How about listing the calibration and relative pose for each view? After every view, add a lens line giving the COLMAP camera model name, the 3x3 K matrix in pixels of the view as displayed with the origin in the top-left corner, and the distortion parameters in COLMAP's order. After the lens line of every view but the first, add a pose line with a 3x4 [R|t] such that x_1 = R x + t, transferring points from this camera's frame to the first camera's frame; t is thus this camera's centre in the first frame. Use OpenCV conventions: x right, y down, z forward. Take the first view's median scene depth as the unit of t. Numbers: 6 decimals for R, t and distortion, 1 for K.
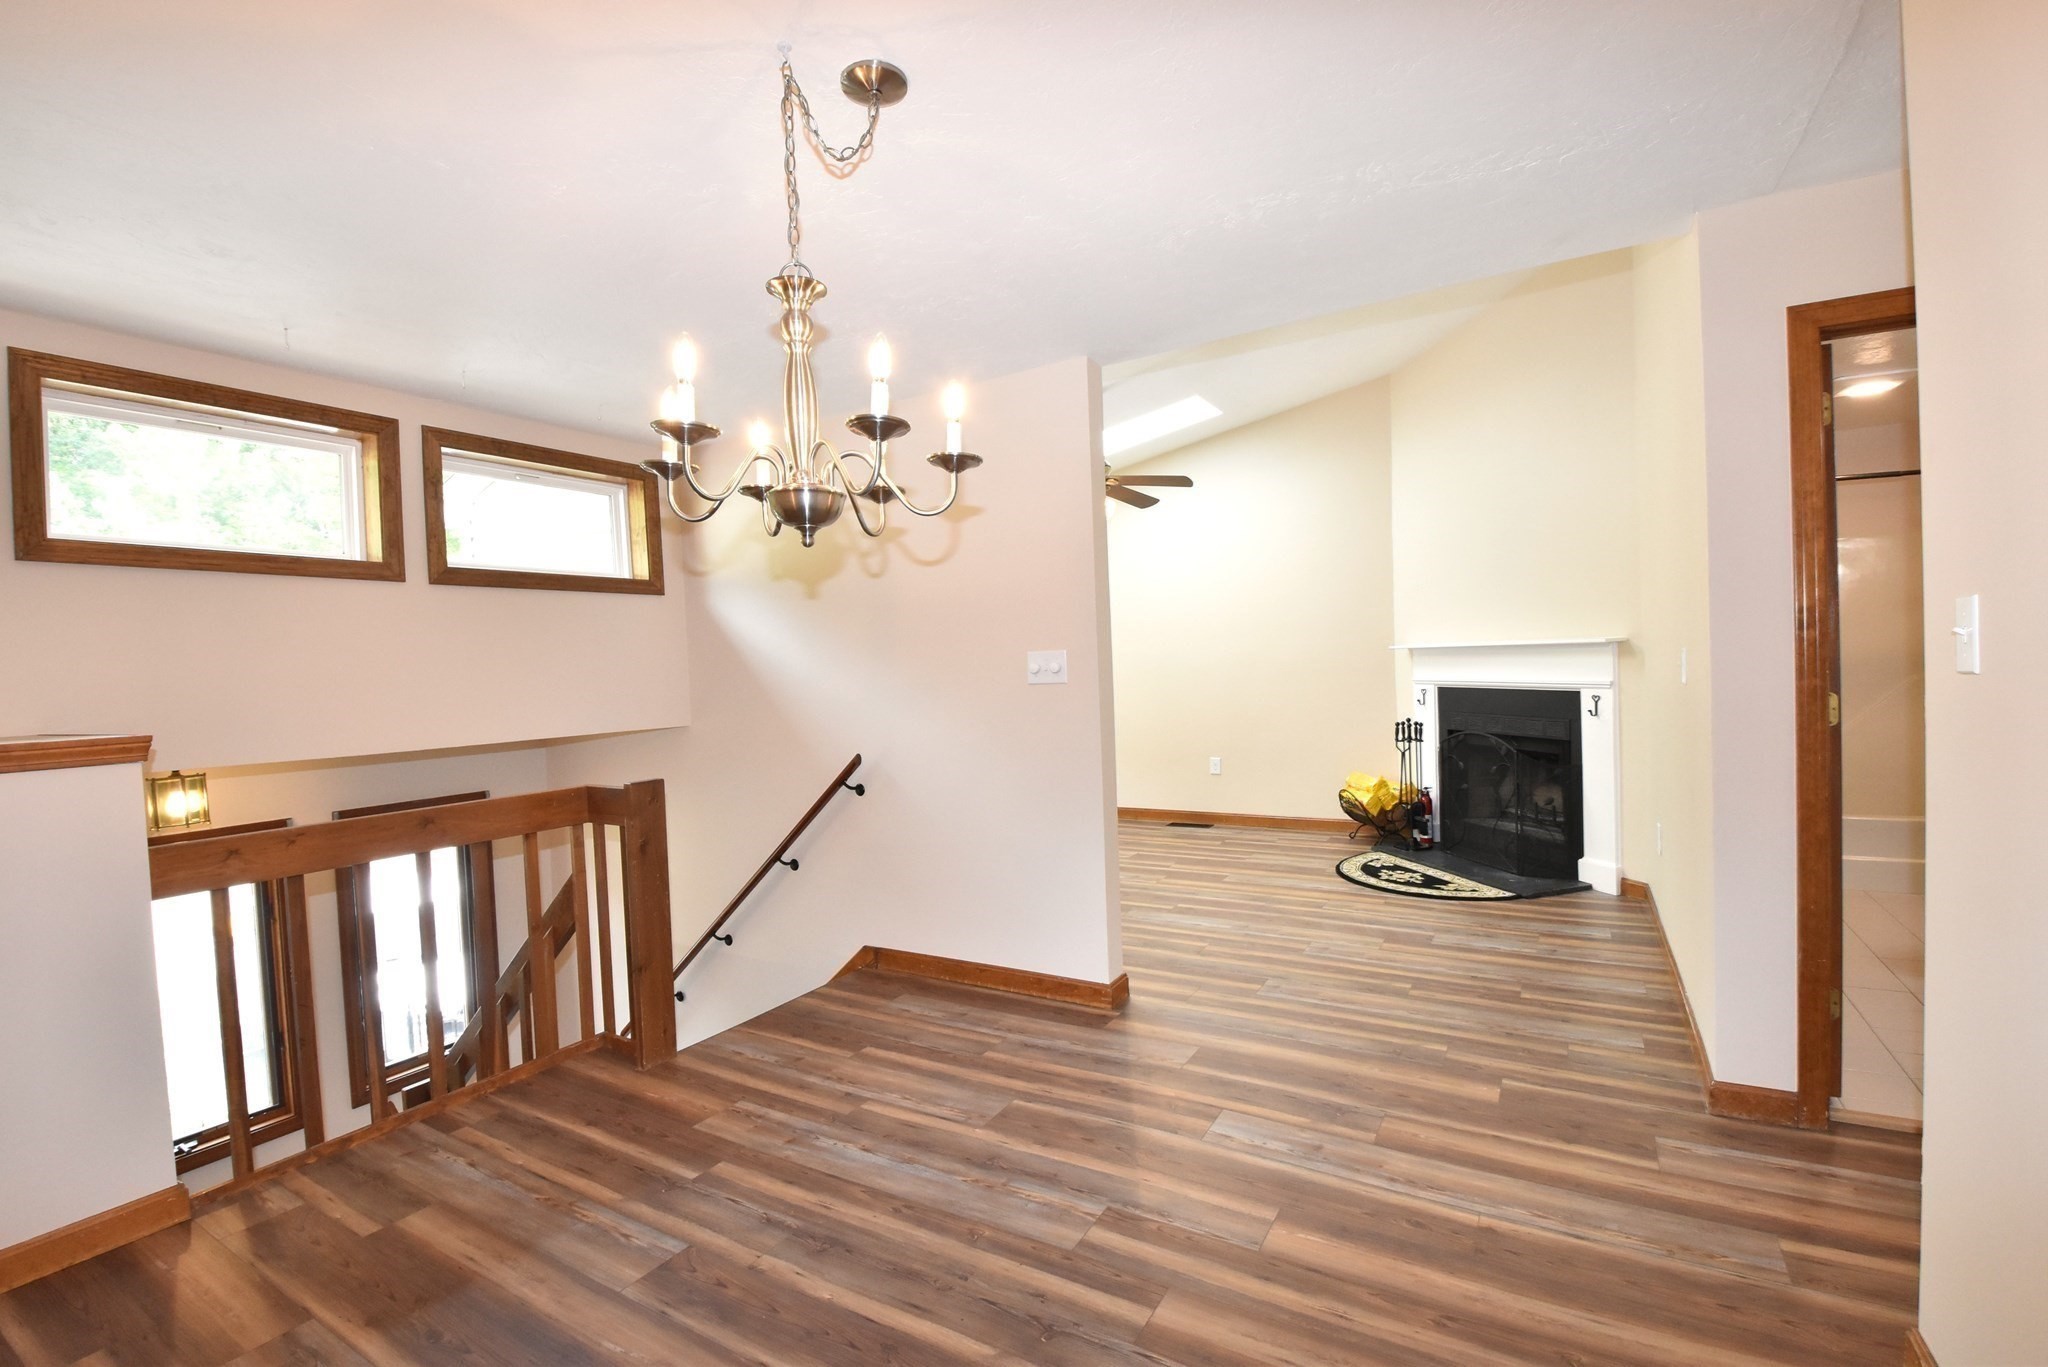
lens RADIAL K [[924.5, 0, 1023.6], [0, 924.5, 679.6], [0, 0, 1]] dist [-0.010839, -0.006279]
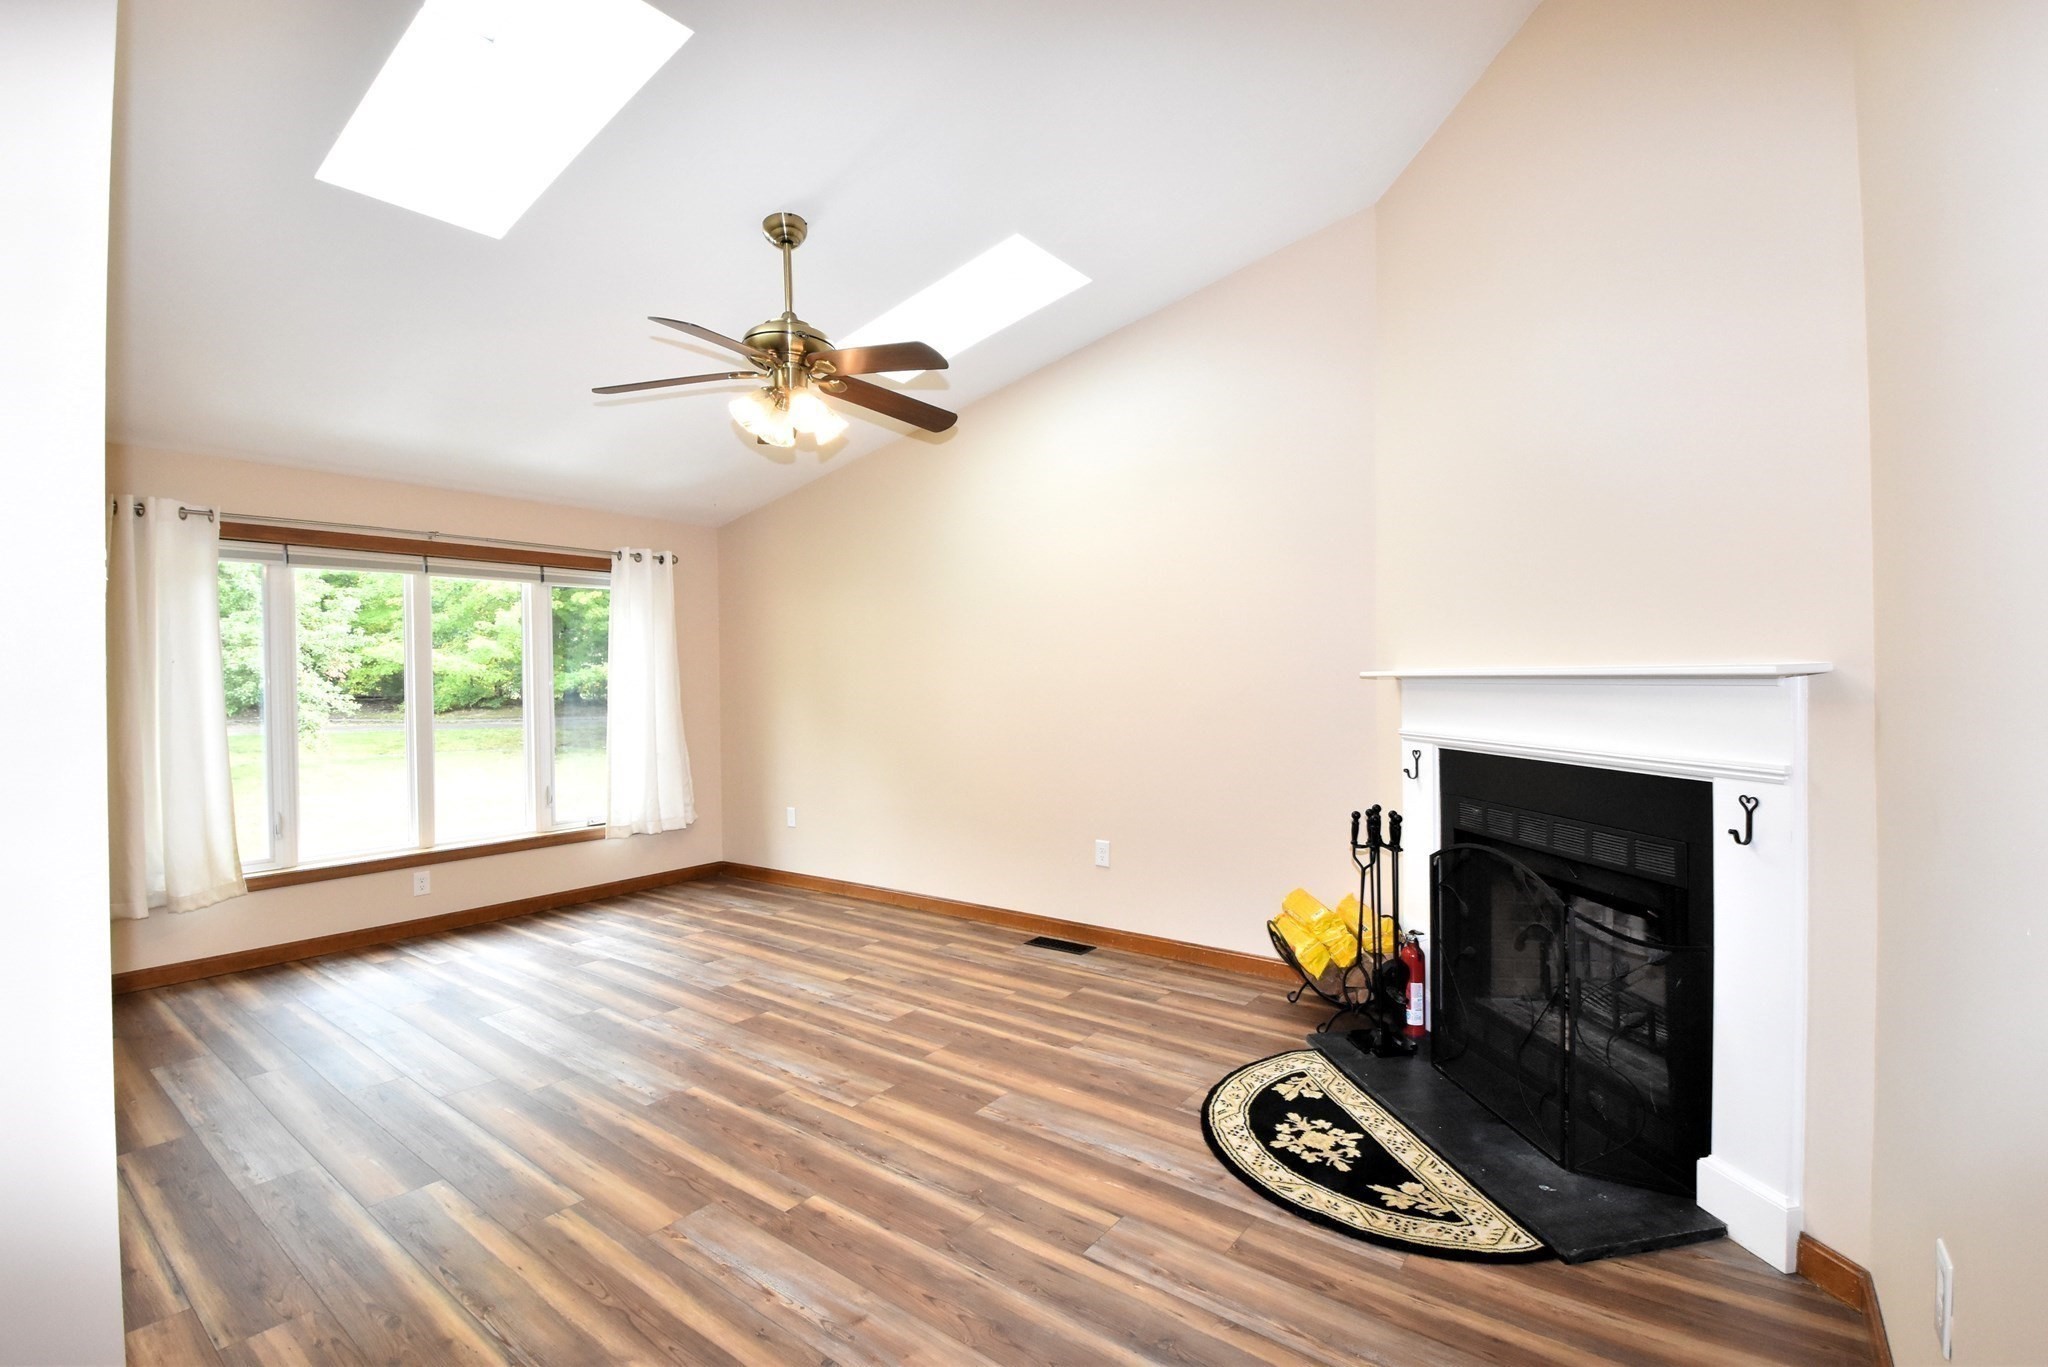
lens RADIAL K [[924.5, 0, 1029.5], [0, 924.5, 684.2], [0, 0, 1]] dist [-0.010839, -0.006279]
pose [[0.993273, 0.020097, -0.114042, 0.333496], [-0.020741, 0.999775, -0.004459, -0.027848], [0.113927, 0.006795, 0.993466, 0.531822]]
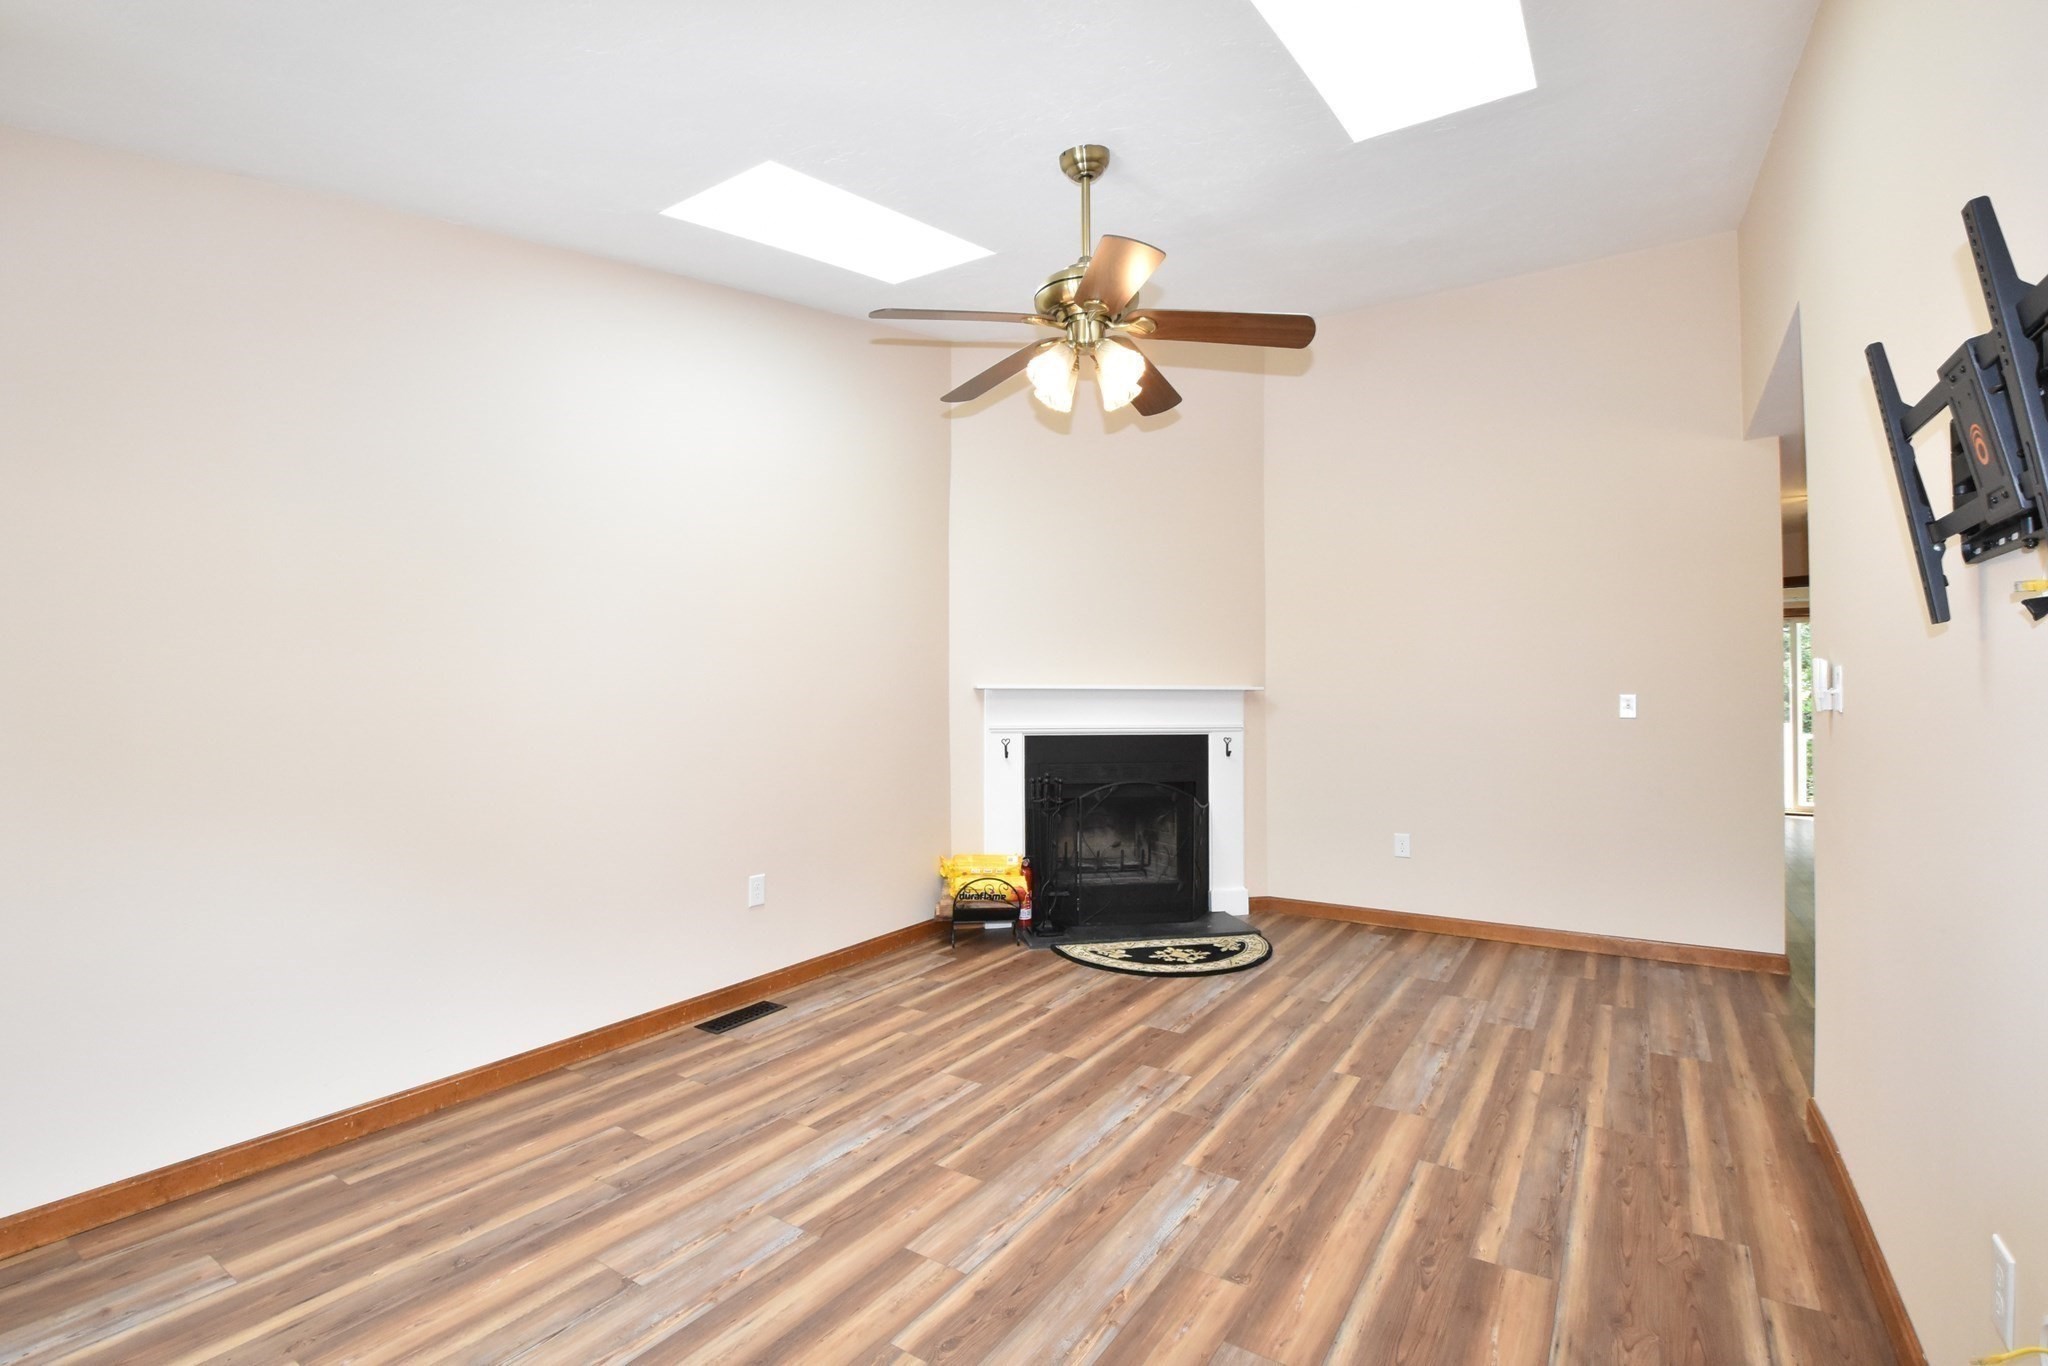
lens RADIAL K [[924.5, 0, 1034.9], [0, 924.5, 682.8], [0, 0, 1]] dist [-0.010839, -0.006279]
pose [[0.034401, 0.042489, 0.998505, -0.503600], [0.019338, 0.998881, -0.043171, -0.006134], [-0.999221, 0.020794, 0.033541, 1.193446]]
